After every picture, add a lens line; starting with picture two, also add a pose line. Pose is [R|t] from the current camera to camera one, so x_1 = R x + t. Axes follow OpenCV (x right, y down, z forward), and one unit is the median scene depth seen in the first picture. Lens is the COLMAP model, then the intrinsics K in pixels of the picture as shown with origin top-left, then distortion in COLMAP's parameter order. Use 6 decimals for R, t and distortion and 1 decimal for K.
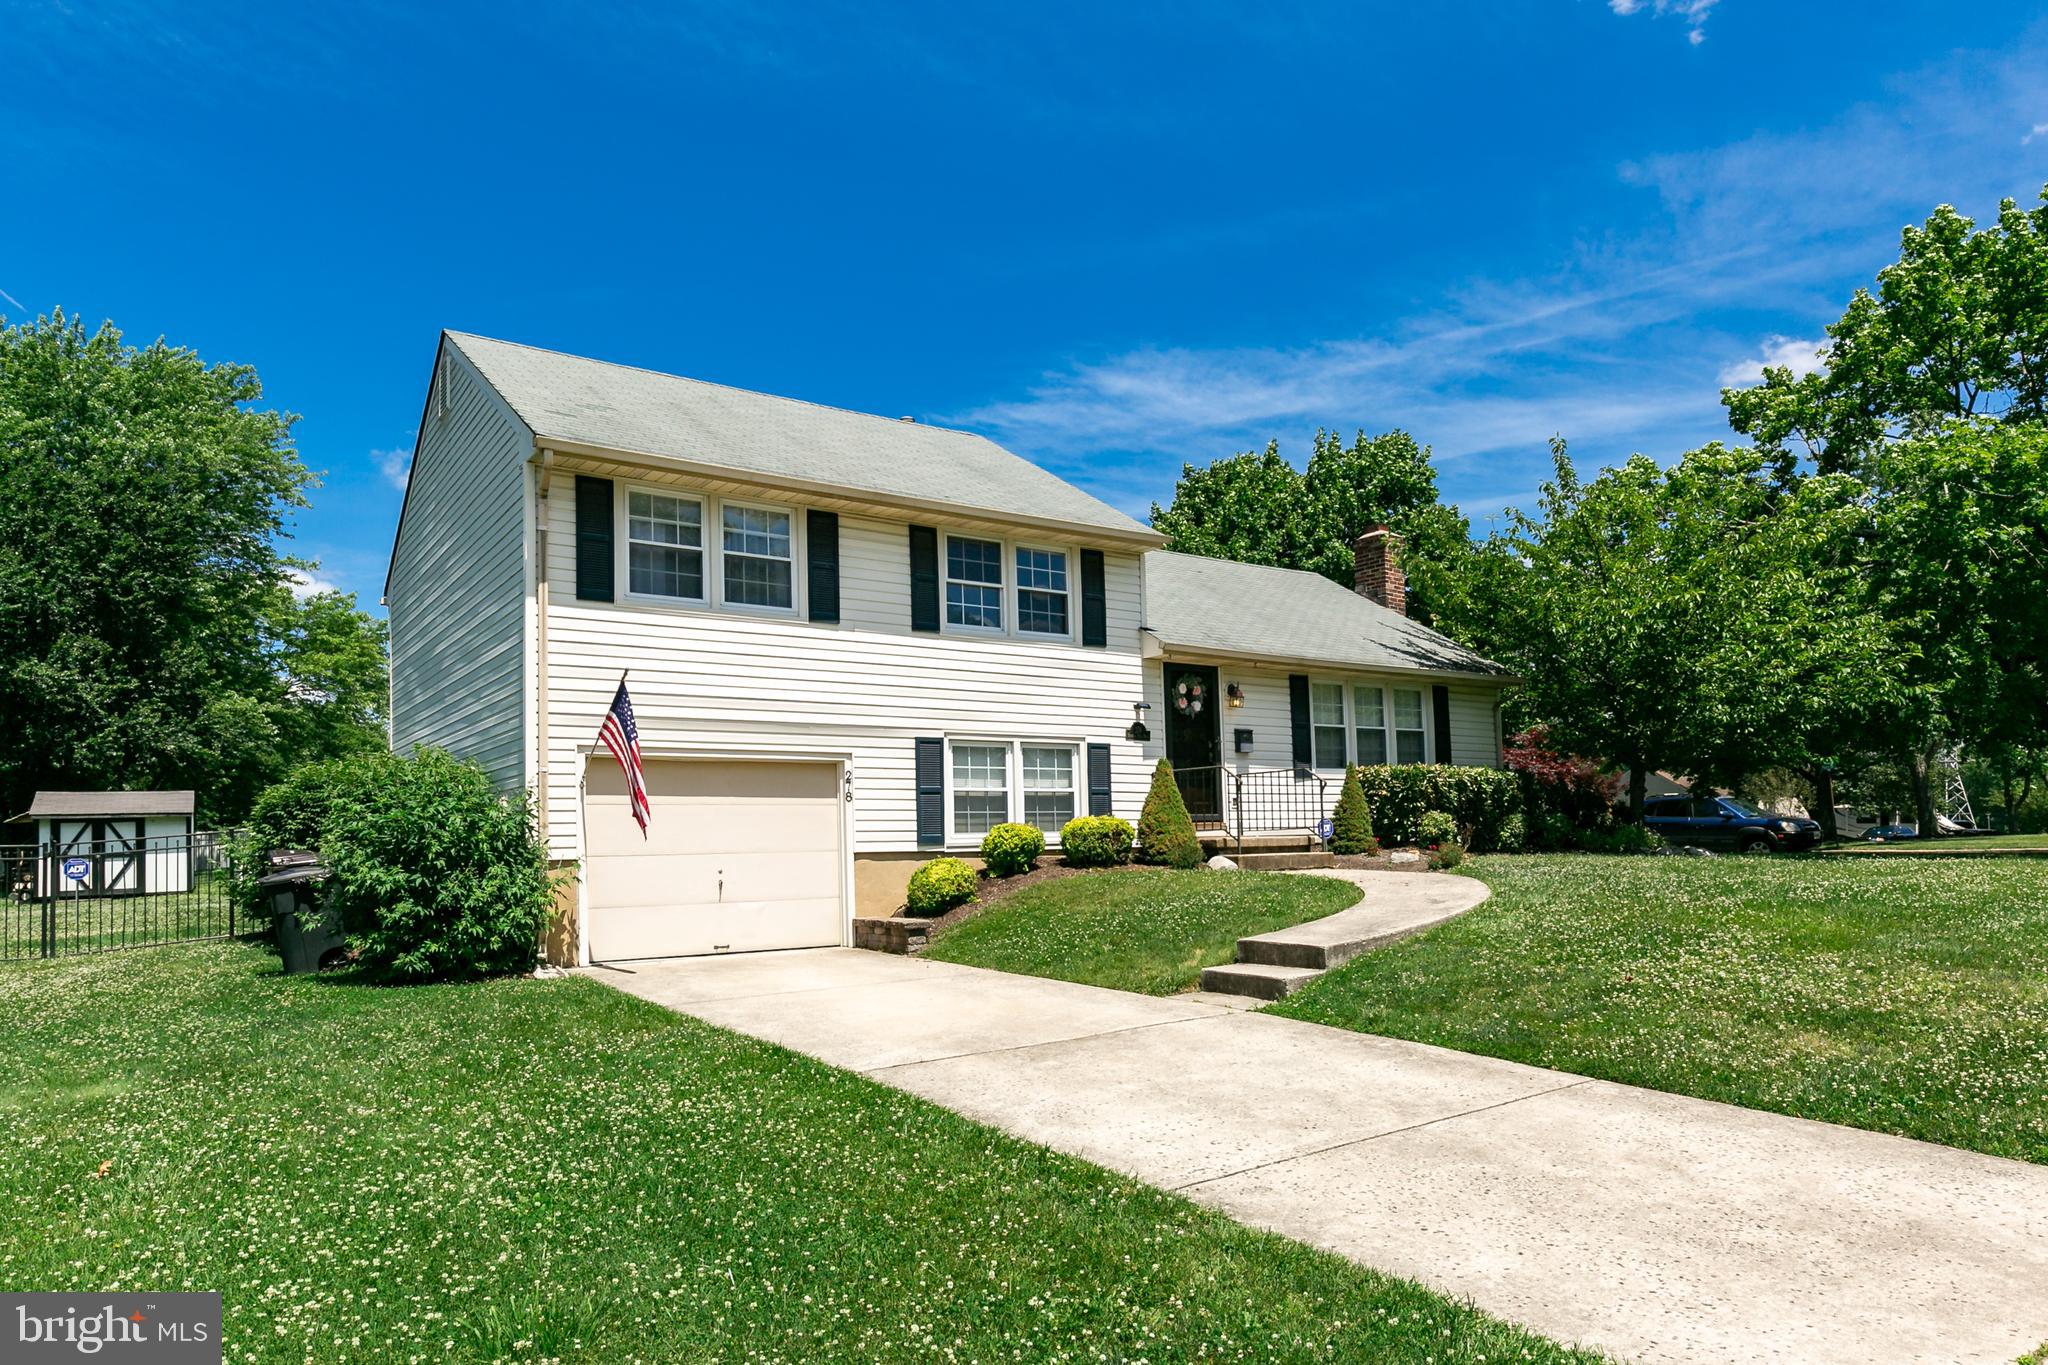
lens RADIAL K [[1252.5, 0, 1013.5], [0, 1252.5, 740.9], [0, 0, 1]] dist [0.006310, 0.000833]
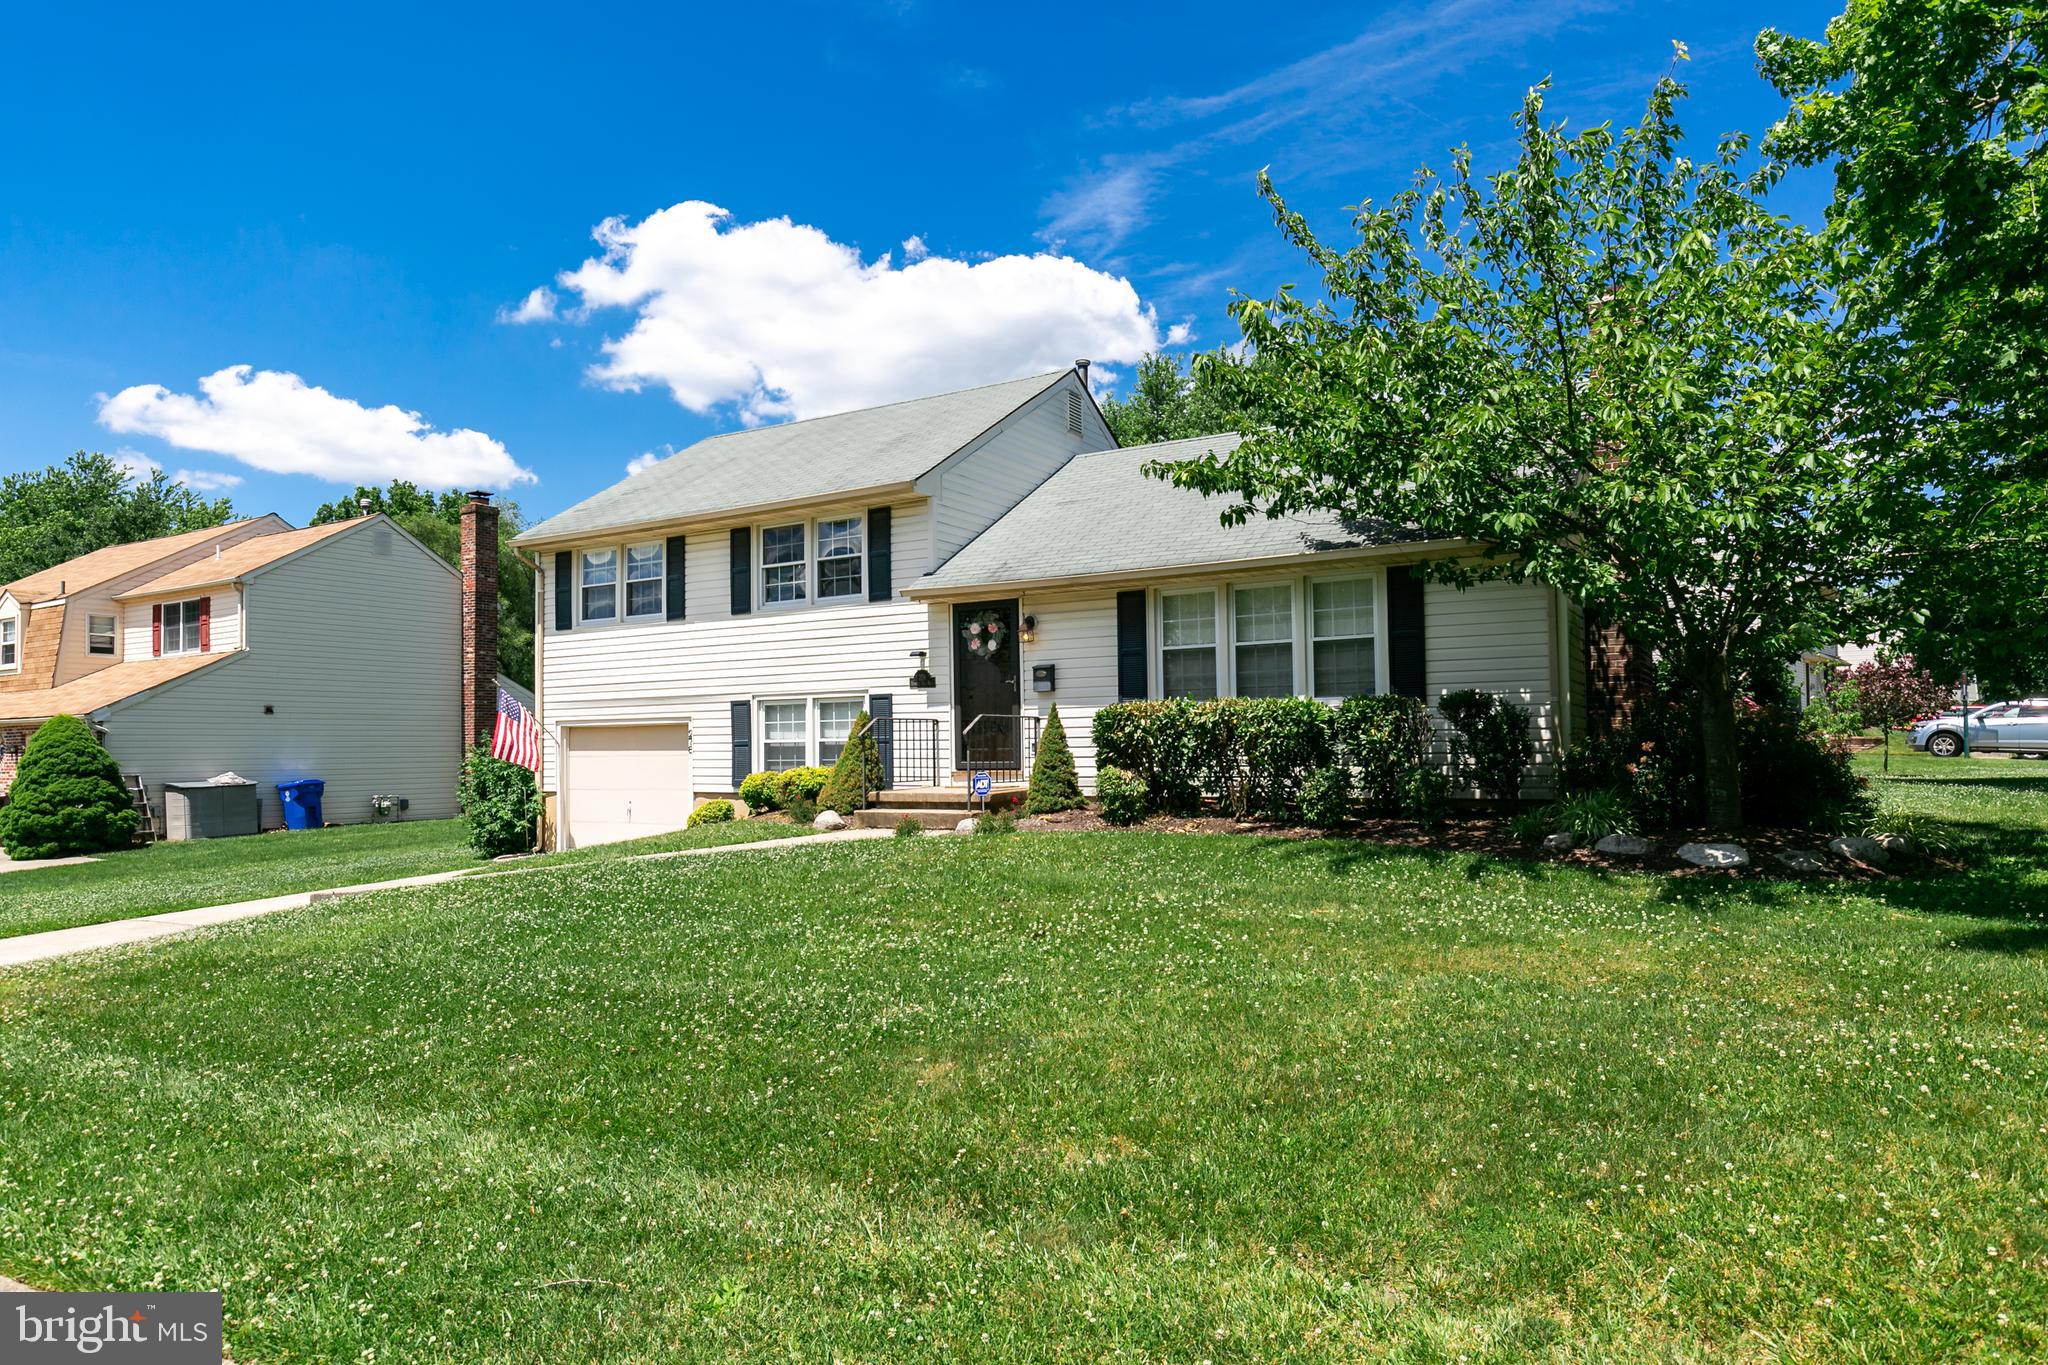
lens RADIAL K [[1278.3, 0, 1026.6], [0, 1278.3, 666.2], [0, 0, 1]] dist [0.001180, 0.000172]
pose [[0.411884, -0.040155, -0.910351, 1.142868], [0.083258, 0.996508, -0.006286, -0.004543], [0.907425, -0.073205, 0.413789, 0.702554]]
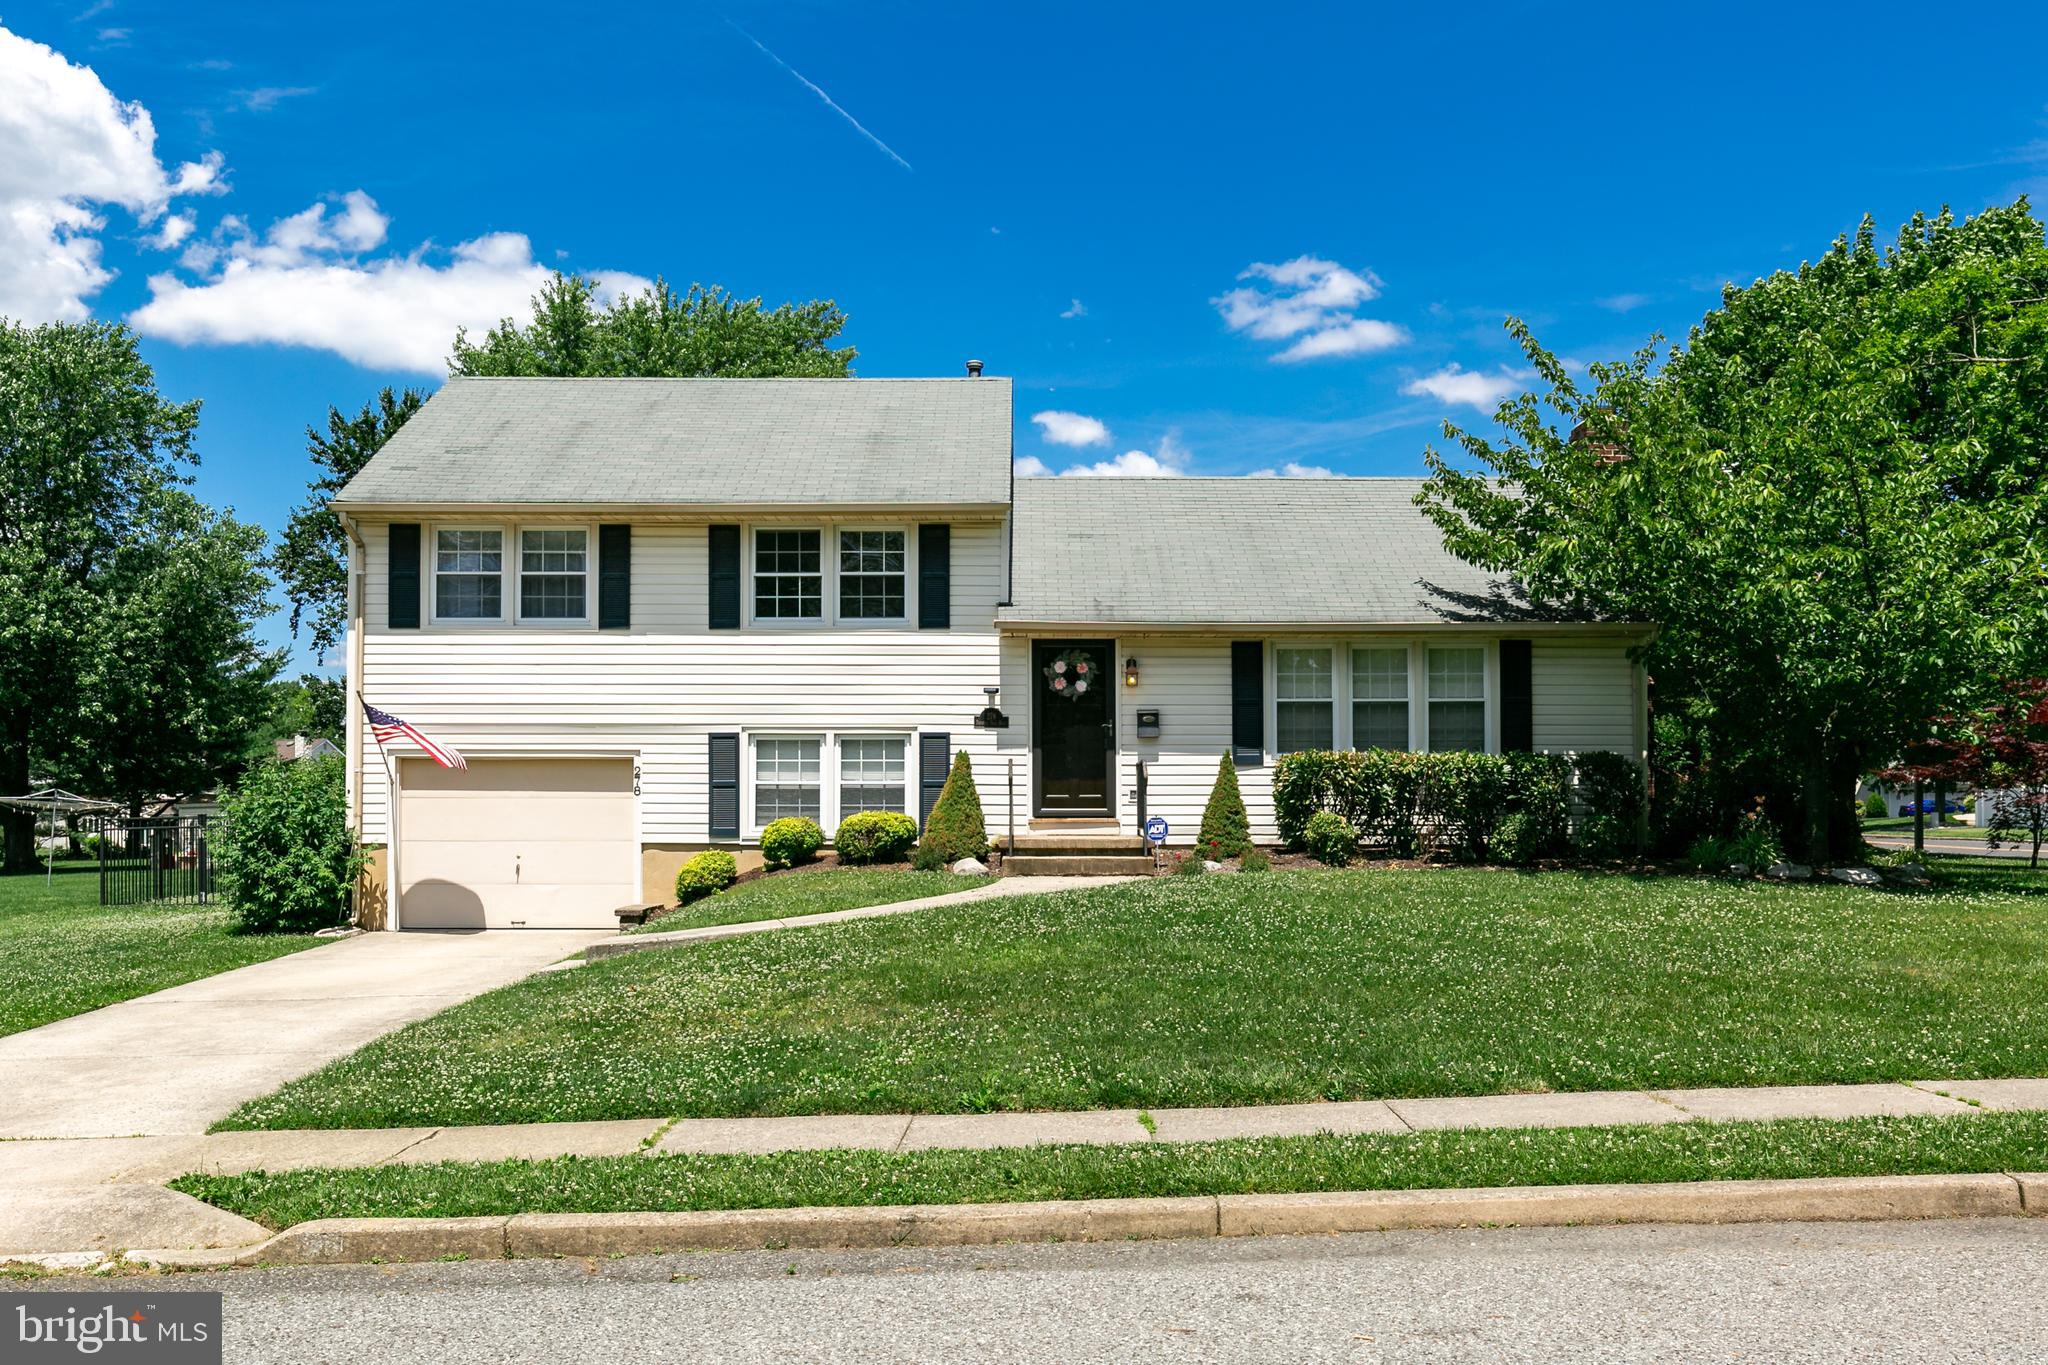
lens RADIAL K [[1846.2, 0, 1025.3], [0, 1846.2, 696.1], [0, 0, 1]] dist [0.017493, 0.011273]
pose [[0.827607, -0.015364, -0.561097, 0.941638], [0.028451, 0.999489, 0.014597, -0.045608], [0.560586, -0.028045, 0.827621, -0.108536]]
